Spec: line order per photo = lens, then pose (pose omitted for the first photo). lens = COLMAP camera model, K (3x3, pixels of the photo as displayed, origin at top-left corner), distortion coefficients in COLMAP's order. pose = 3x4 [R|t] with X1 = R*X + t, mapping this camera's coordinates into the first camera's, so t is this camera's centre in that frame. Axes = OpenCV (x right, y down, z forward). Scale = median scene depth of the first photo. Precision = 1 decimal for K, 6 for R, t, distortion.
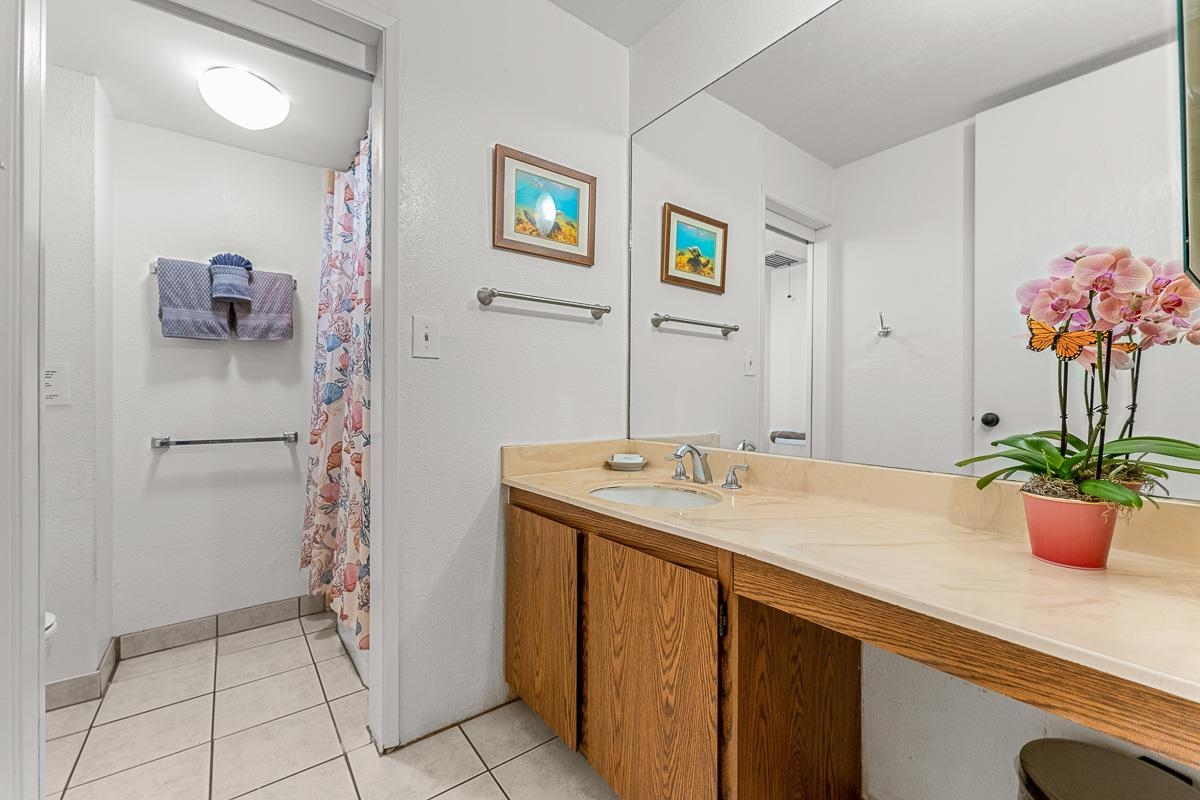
lens RADIAL K [[484.4, 0, 624.8], [0, 484.4, 402.3], [0, 0, 1]] dist [-0.001185, 0.000028]
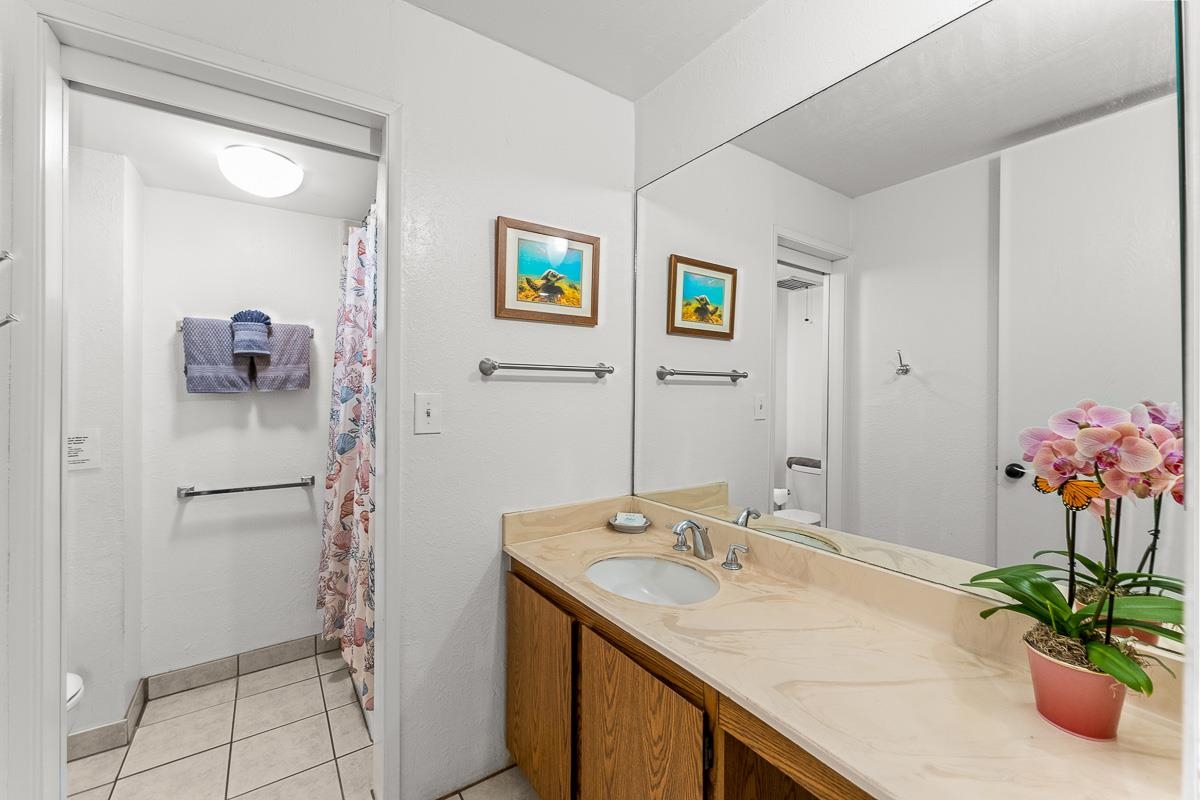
lens RADIAL K [[484.4, 0, 620.0], [0, 484.4, 394.9], [0, 0, 1]] dist [-0.001185, 0.000028]
pose [[0.998486, 0.002612, -0.054935, 0.041778], [-0.002637, 0.999996, -0.000384, -0.150423], [0.054934, 0.000528, 0.998490, 0.007137]]
